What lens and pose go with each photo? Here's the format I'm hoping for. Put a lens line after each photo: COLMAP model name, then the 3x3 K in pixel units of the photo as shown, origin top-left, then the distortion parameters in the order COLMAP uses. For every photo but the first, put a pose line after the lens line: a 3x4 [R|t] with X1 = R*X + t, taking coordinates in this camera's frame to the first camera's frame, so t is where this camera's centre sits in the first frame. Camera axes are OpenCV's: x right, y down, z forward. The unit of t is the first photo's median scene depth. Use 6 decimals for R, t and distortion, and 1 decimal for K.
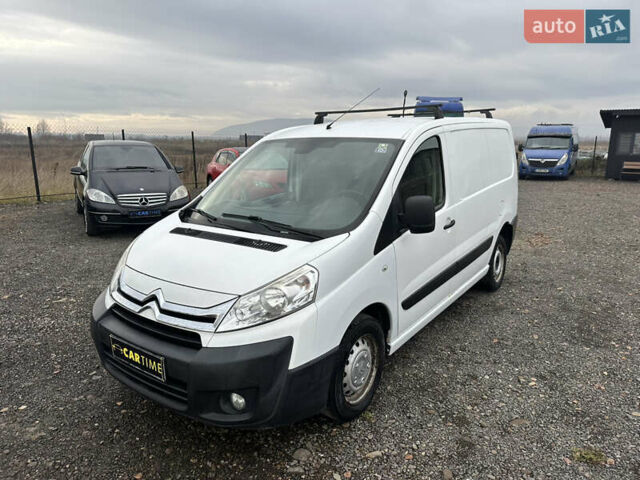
lens RADIAL K [[449.9, 0, 318.7], [0, 449.9, 233.6], [0, 0, 1]] dist [0.033839, -0.031096]
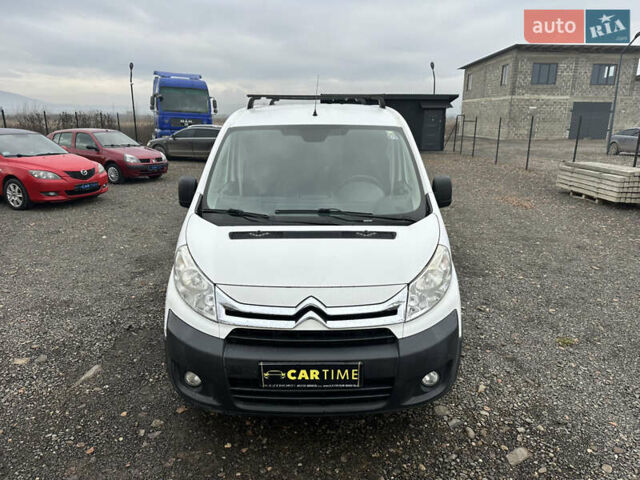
lens RADIAL K [[449.9, 0, 316.0], [0, 449.9, 237.9], [0, 0, 1]] dist [0.033839, -0.031096]
pose [[0.808747, -0.148855, 0.569008, -0.723207], [0.115597, 0.988803, 0.094374, -0.070221], [-0.576685, -0.010549, 0.816898, 0.210339]]
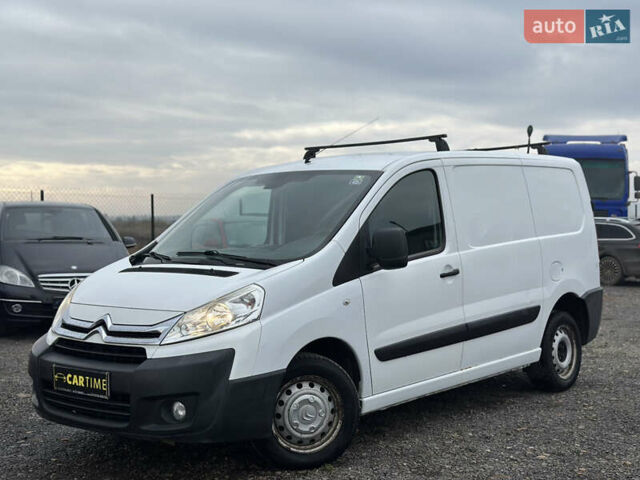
lens RADIAL K [[896.4, 0, 321.3], [0, 896.4, 242.4], [0, 0, 1]] dist [0.064820, 0.000000]
pose [[0.996581, -0.002187, -0.082596, 0.229747], [-0.012904, 0.983264, -0.181728, 0.270170], [0.081611, 0.182173, 0.979874, -0.762527]]
